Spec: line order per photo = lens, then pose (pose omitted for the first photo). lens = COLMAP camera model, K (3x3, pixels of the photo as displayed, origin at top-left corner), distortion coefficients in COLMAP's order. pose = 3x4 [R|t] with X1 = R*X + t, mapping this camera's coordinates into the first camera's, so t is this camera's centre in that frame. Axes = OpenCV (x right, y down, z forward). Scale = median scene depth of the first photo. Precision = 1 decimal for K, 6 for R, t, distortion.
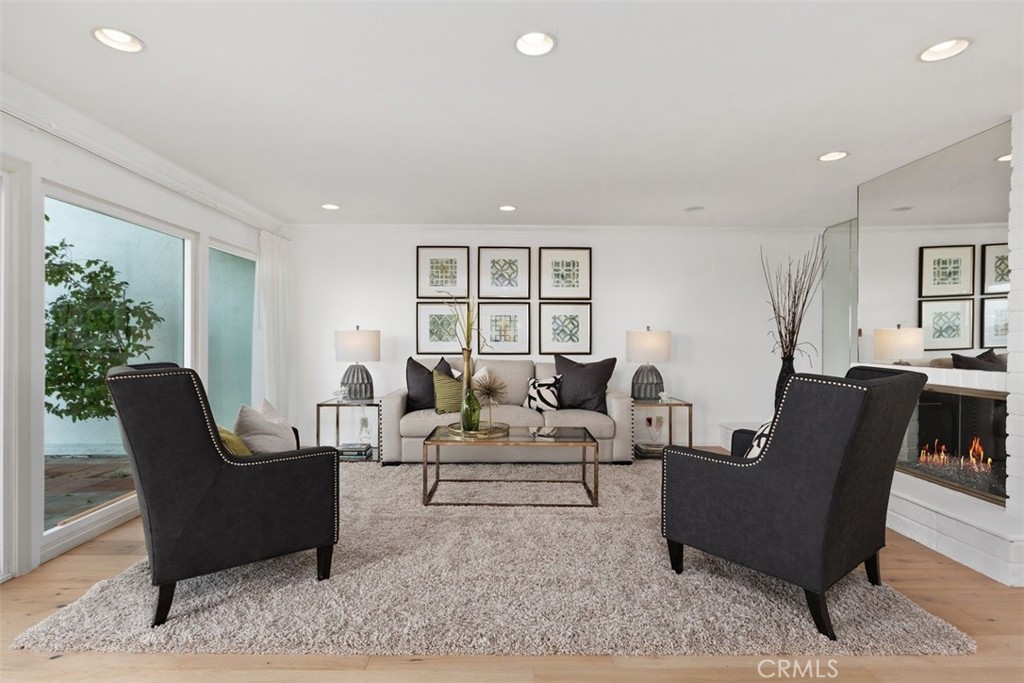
lens RADIAL K [[501.6, 0, 508.1], [0, 501.6, 337.9], [0, 0, 1]] dist [-0.001107, -0.000312]
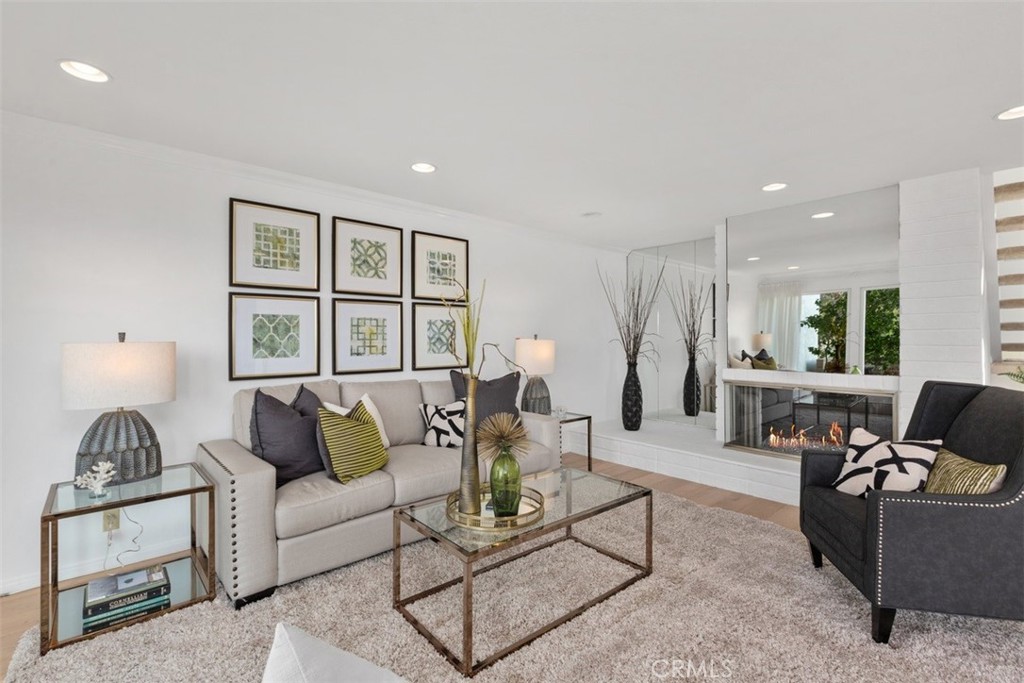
lens RADIAL K [[461.2, 0, 514.3], [0, 461.2, 331.0], [0, 0, 1]] dist [-0.002240, -0.001266]
pose [[0.754616, 0.006209, 0.656137, -0.284456], [0.000404, 0.999951, -0.009926, -0.020115], [-0.656167, 0.007756, 0.754576, 0.368767]]
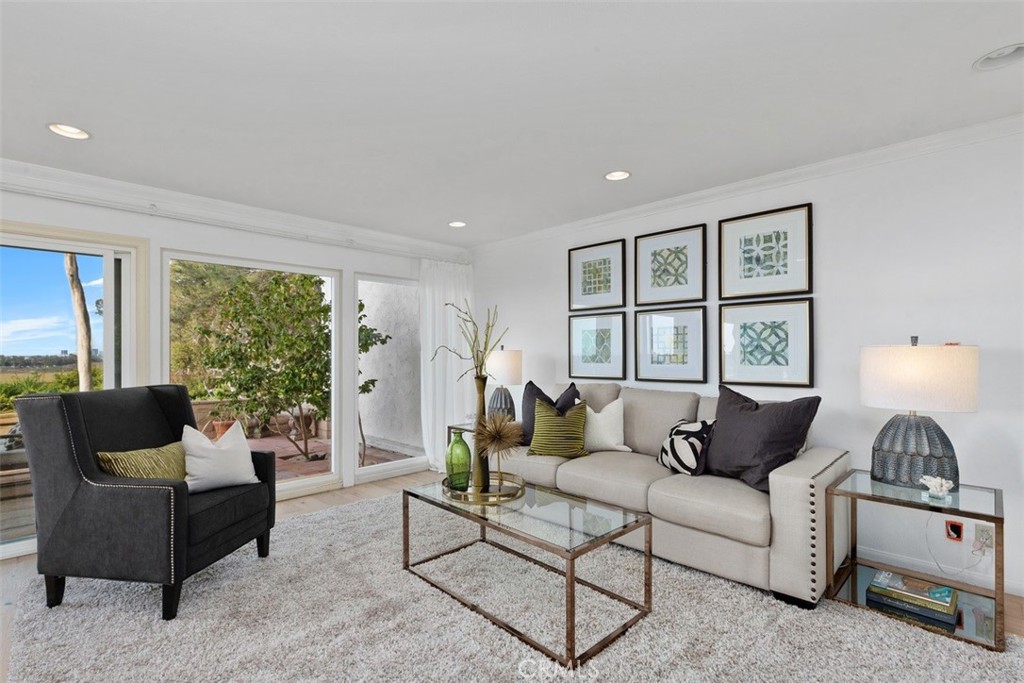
lens RADIAL K [[475.4, 0, 500.1], [0, 475.4, 348.2], [0, 0, 1]] dist [-0.003814, -0.000427]
pose [[0.689126, -0.013809, -0.724510, 0.315669], [0.006582, 0.999896, -0.012797, -0.007522], [0.724612, 0.004050, 0.689145, 0.364164]]
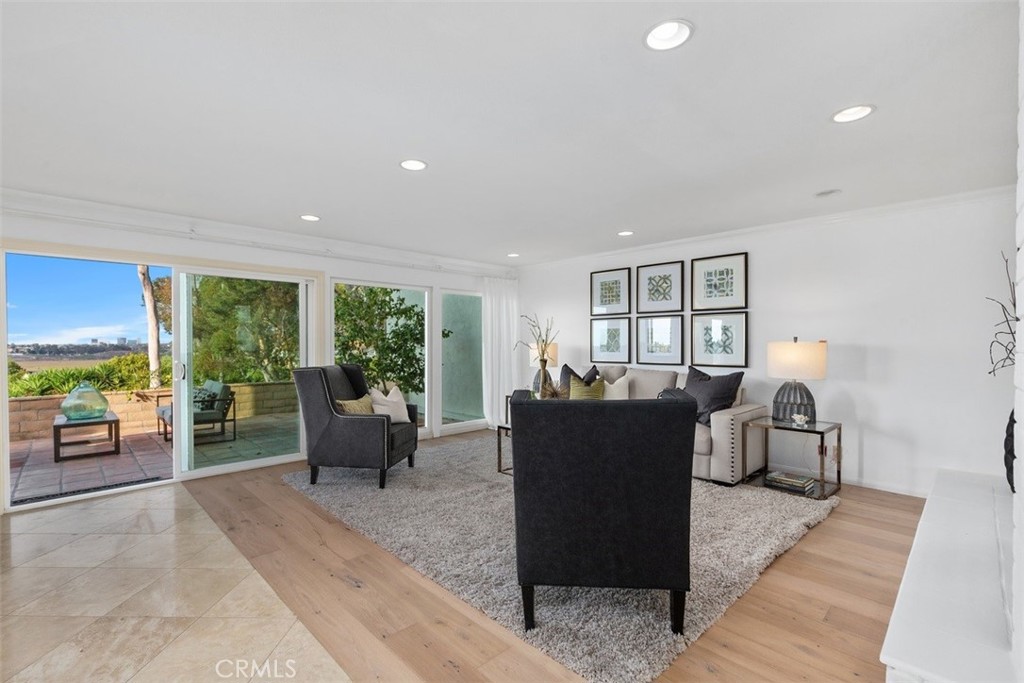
lens RADIAL K [[461.0, 0, 503.4], [0, 461.0, 339.4], [0, 0, 1]] dist [0.000645, -0.000196]
pose [[0.678371, -0.009926, -0.734653, 0.488831], [0.003241, 0.999939, -0.010518, -0.011495], [0.734712, 0.004754, 0.678362, 0.091861]]
